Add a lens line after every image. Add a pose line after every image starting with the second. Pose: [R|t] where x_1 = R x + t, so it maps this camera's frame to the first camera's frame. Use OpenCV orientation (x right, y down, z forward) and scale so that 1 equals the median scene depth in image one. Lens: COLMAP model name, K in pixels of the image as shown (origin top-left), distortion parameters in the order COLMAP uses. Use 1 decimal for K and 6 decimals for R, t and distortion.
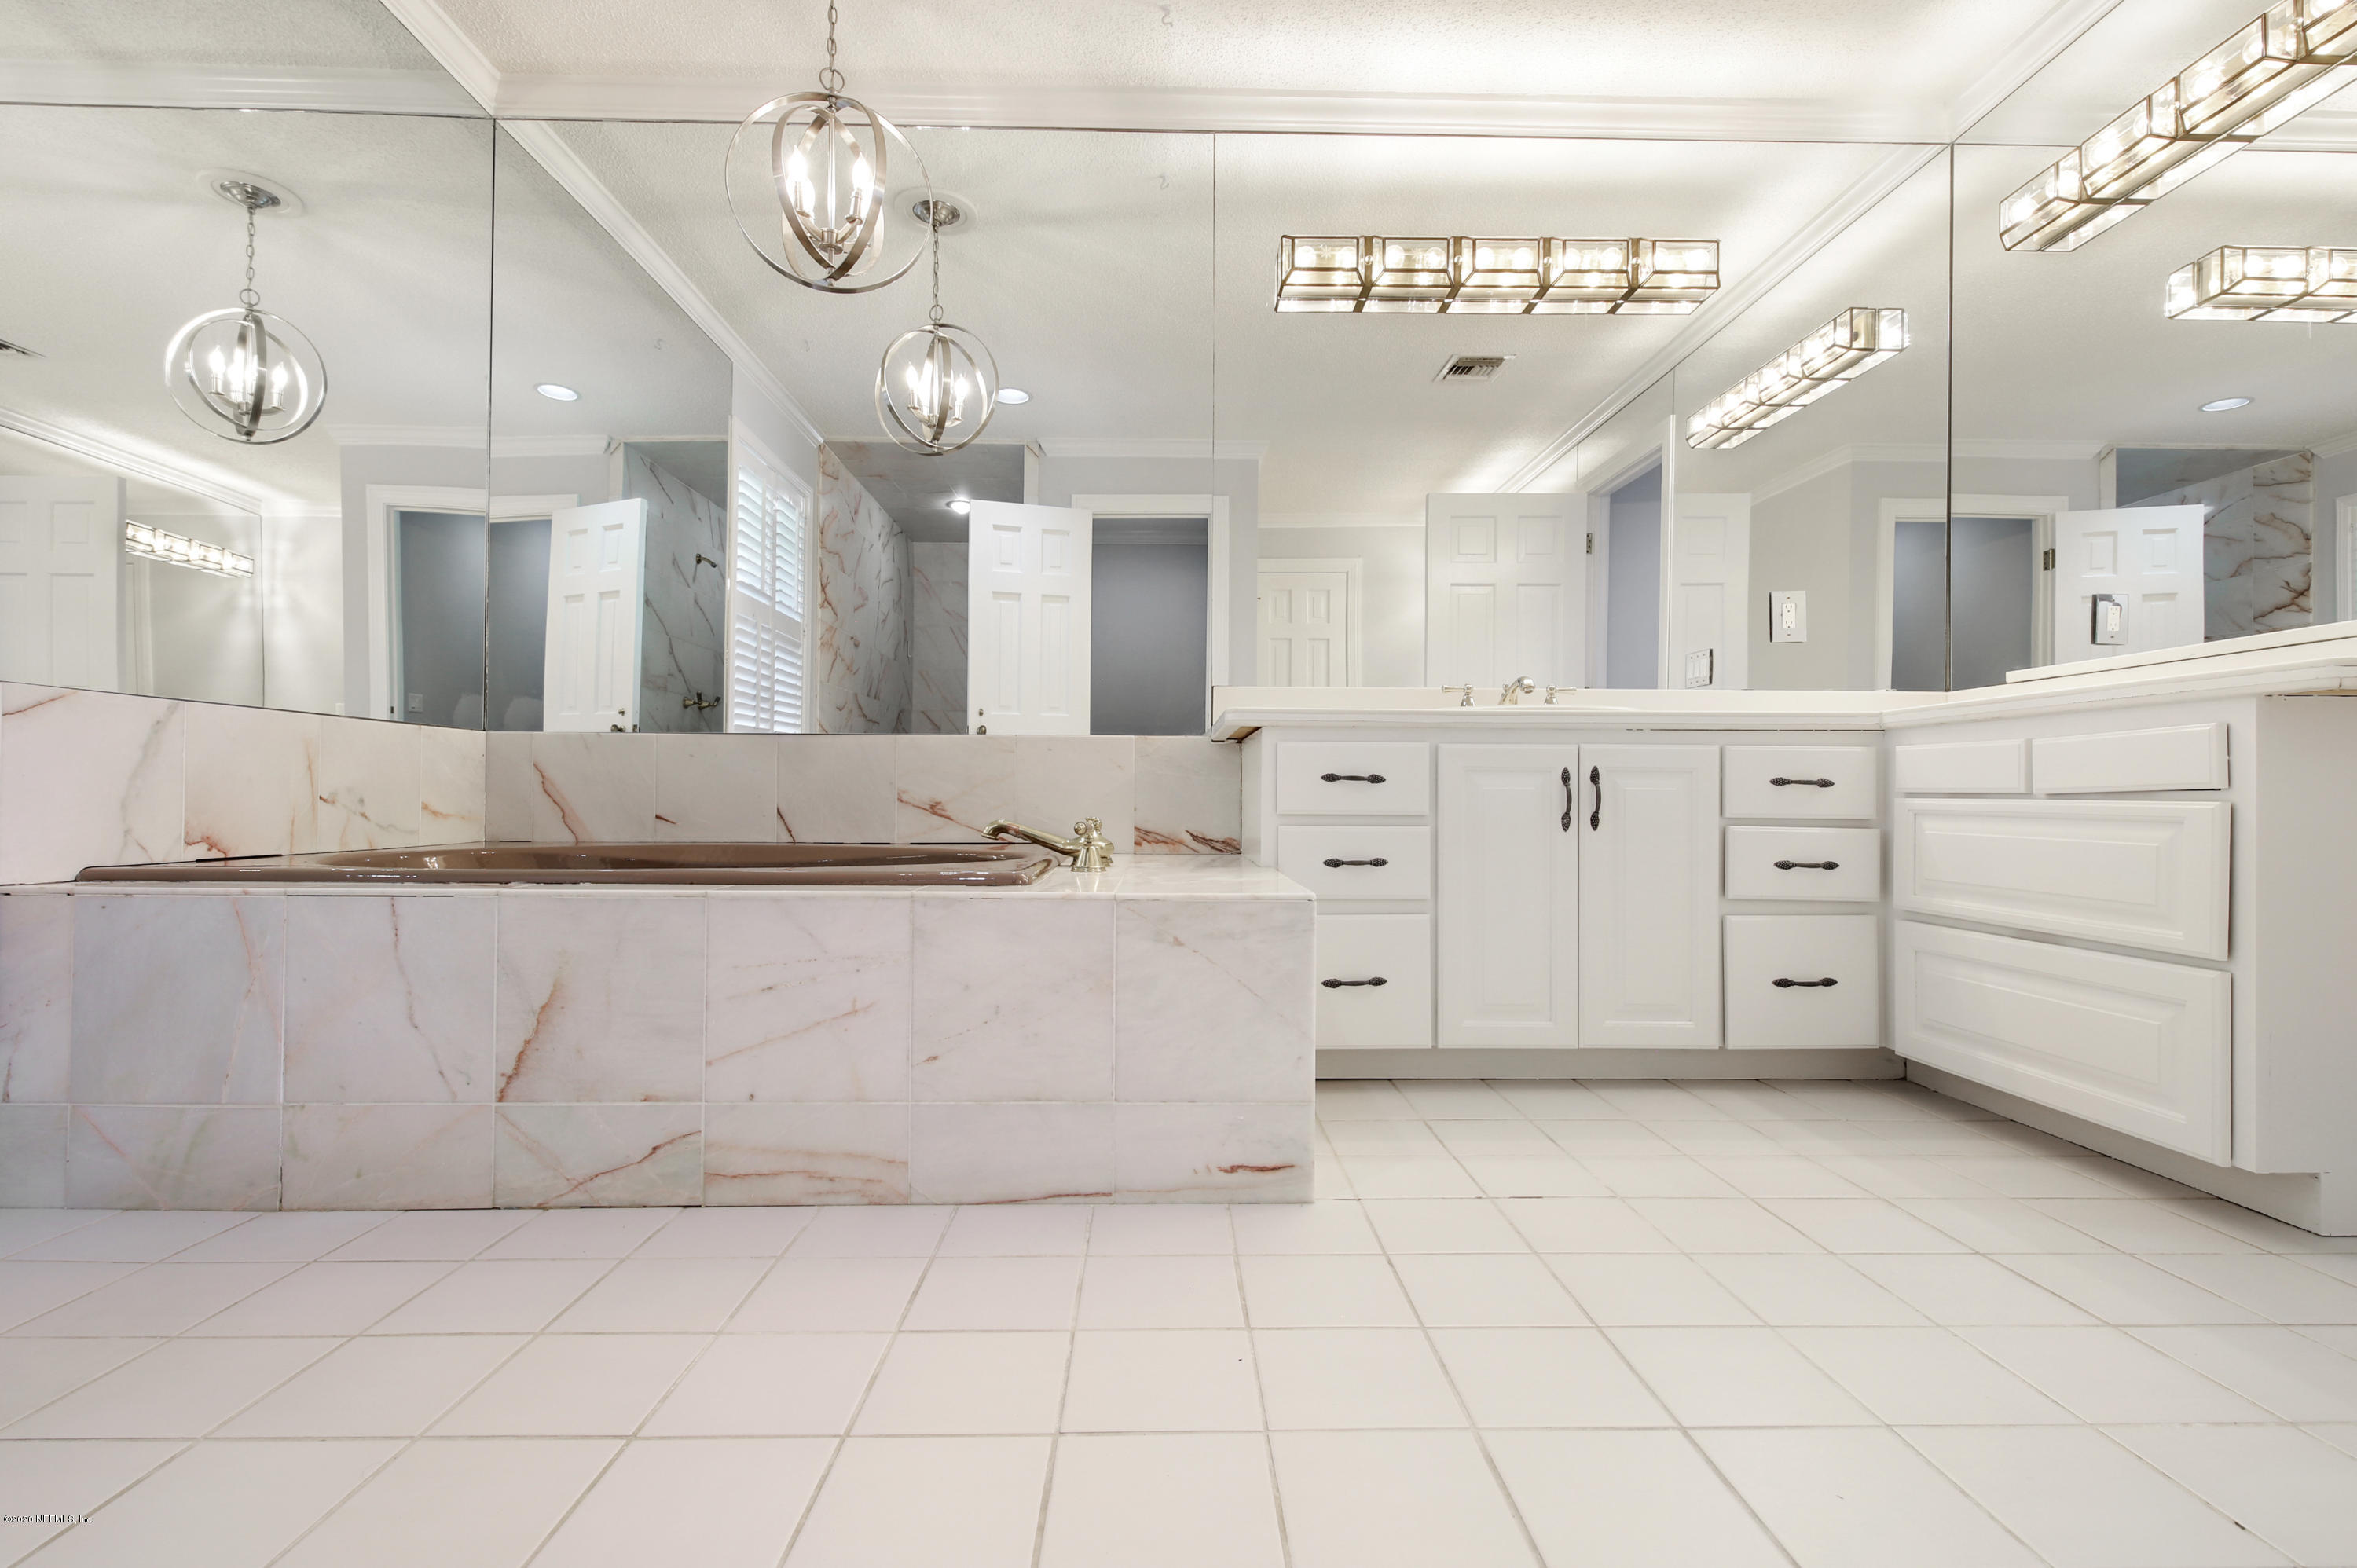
lens RADIAL K [[1072.1, 0, 1180.3], [0, 1072.1, 794.9], [0, 0, 1]] dist [-0.002621, -0.000287]
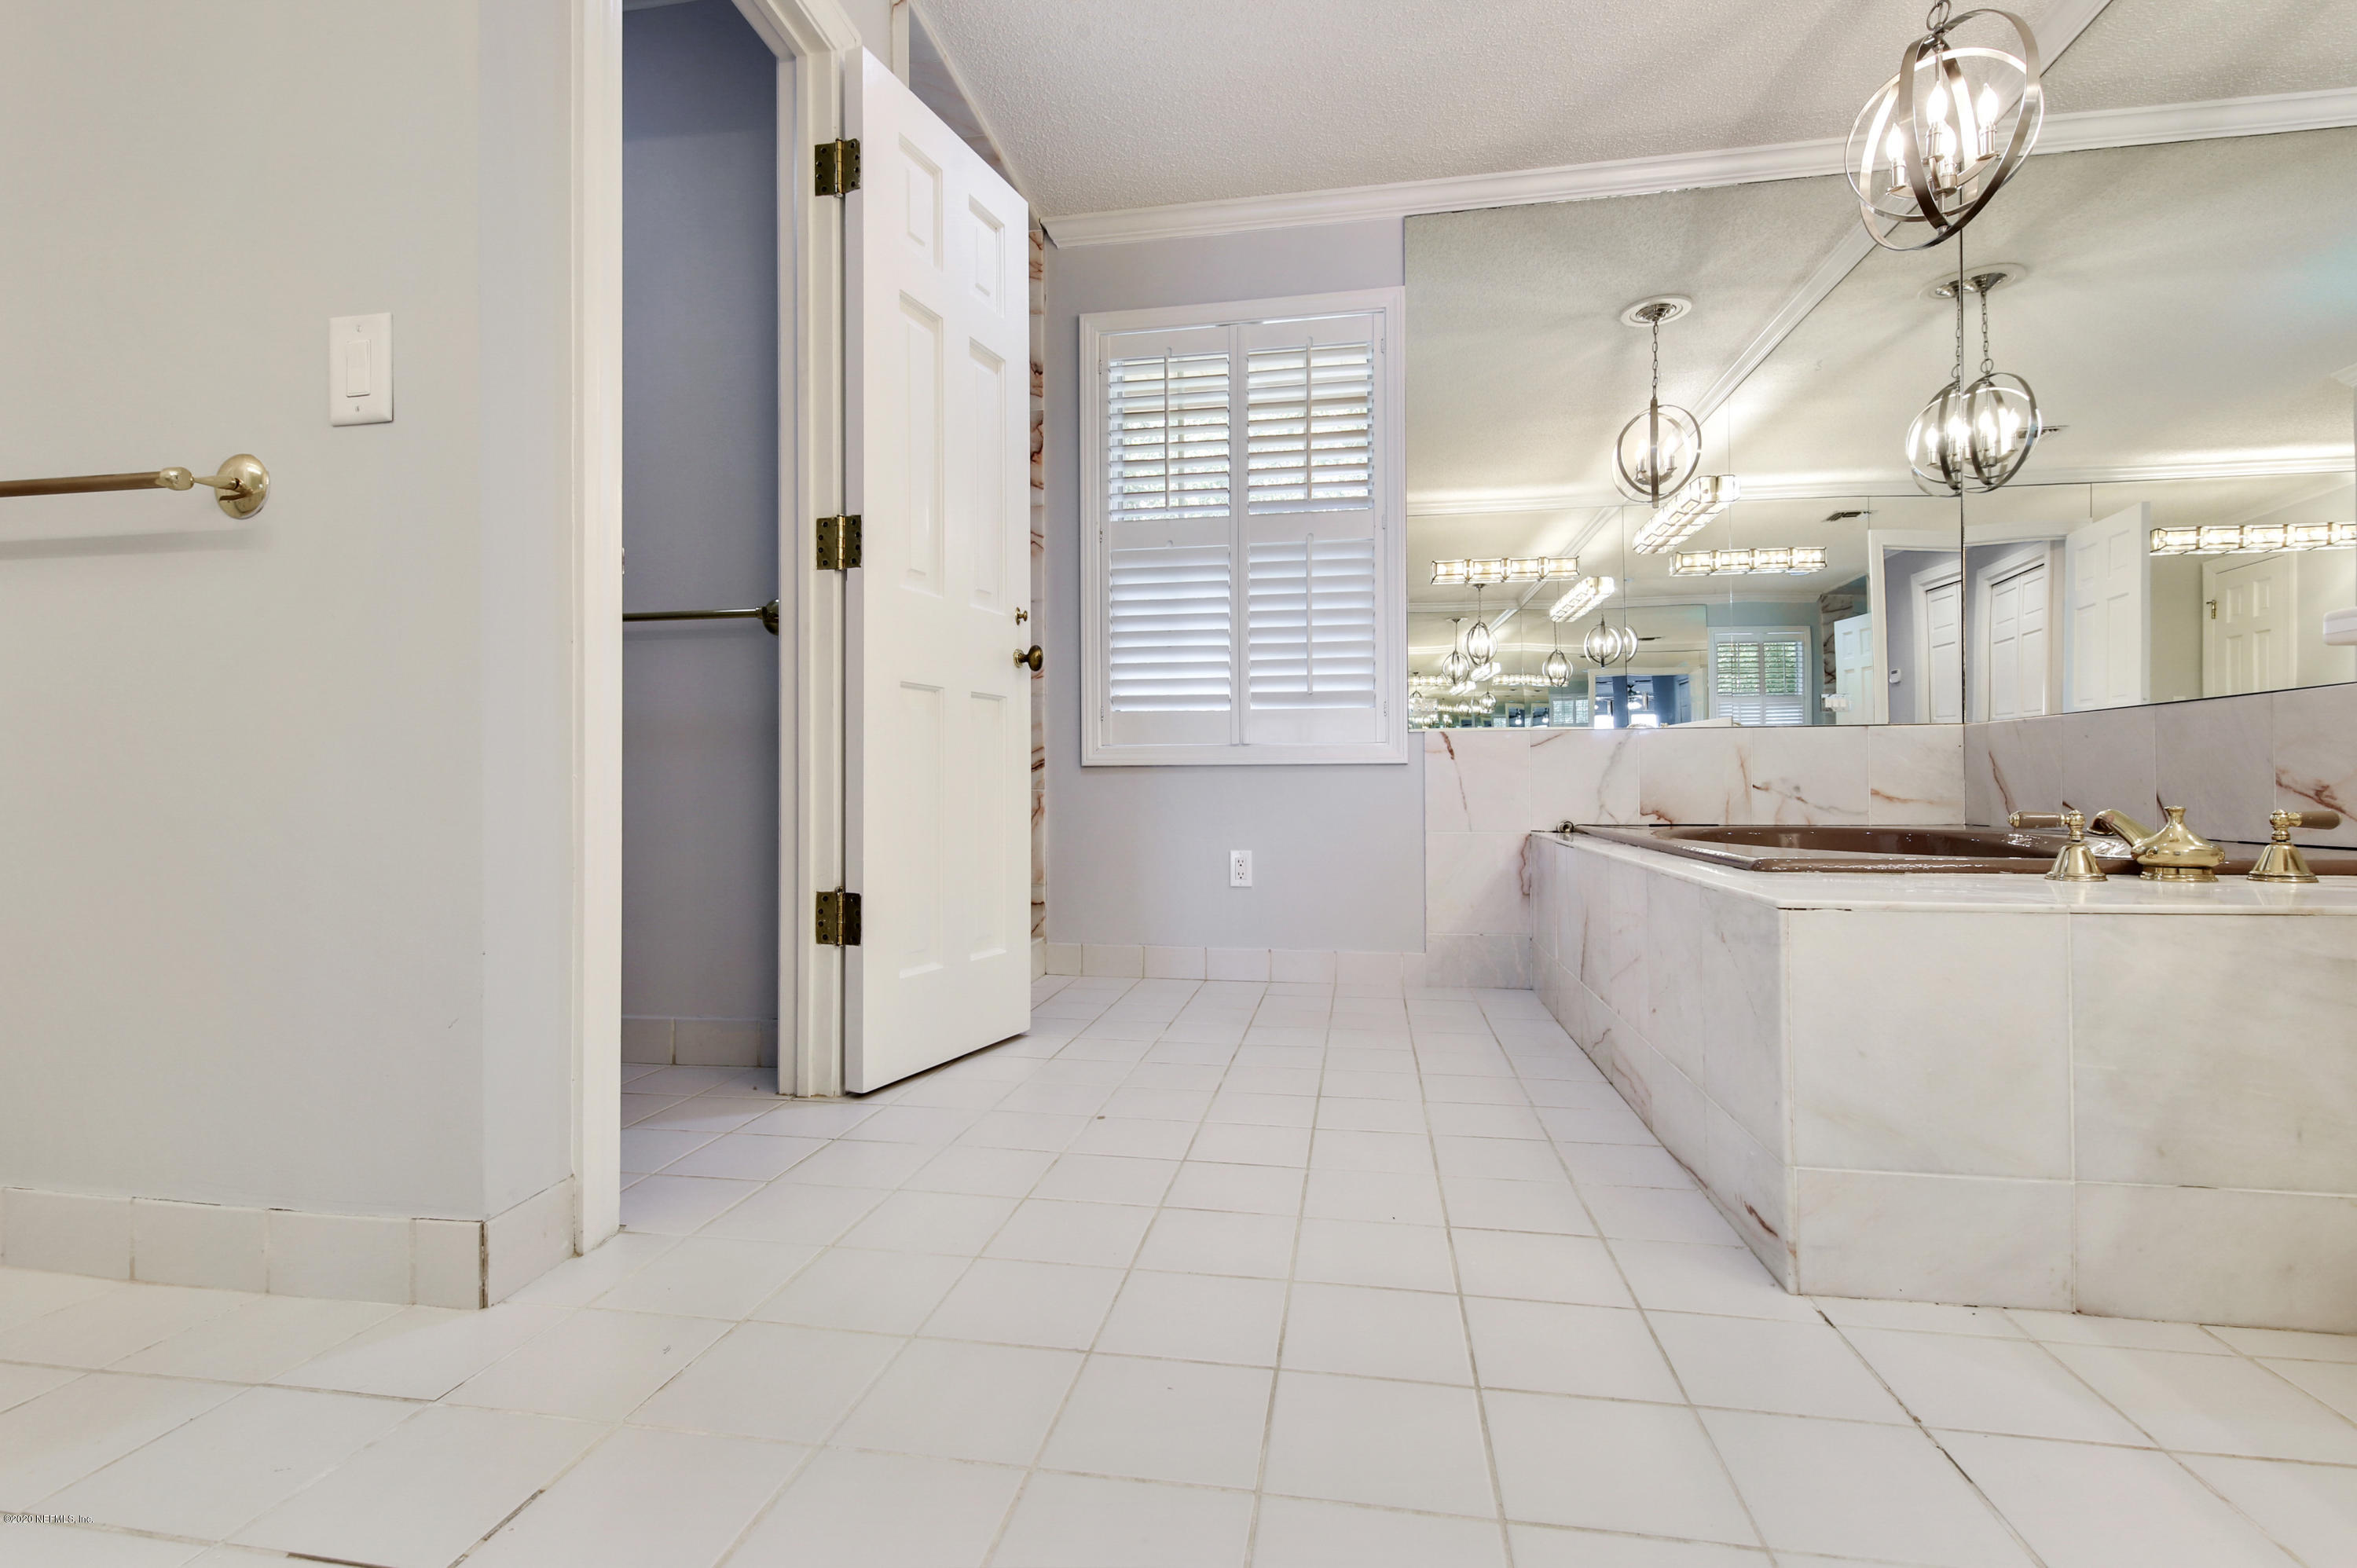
lens RADIAL K [[1072.1, 0, 1179.1], [0, 1072.1, 788.9], [0, 0, 1]] dist [-0.002621, -0.000287]
pose [[-0.197732, -0.004226, -0.980247, 0.700776], [0.007225, 0.999957, -0.005769, 0.008650], [0.980230, -0.008223, -0.197693, 0.514144]]
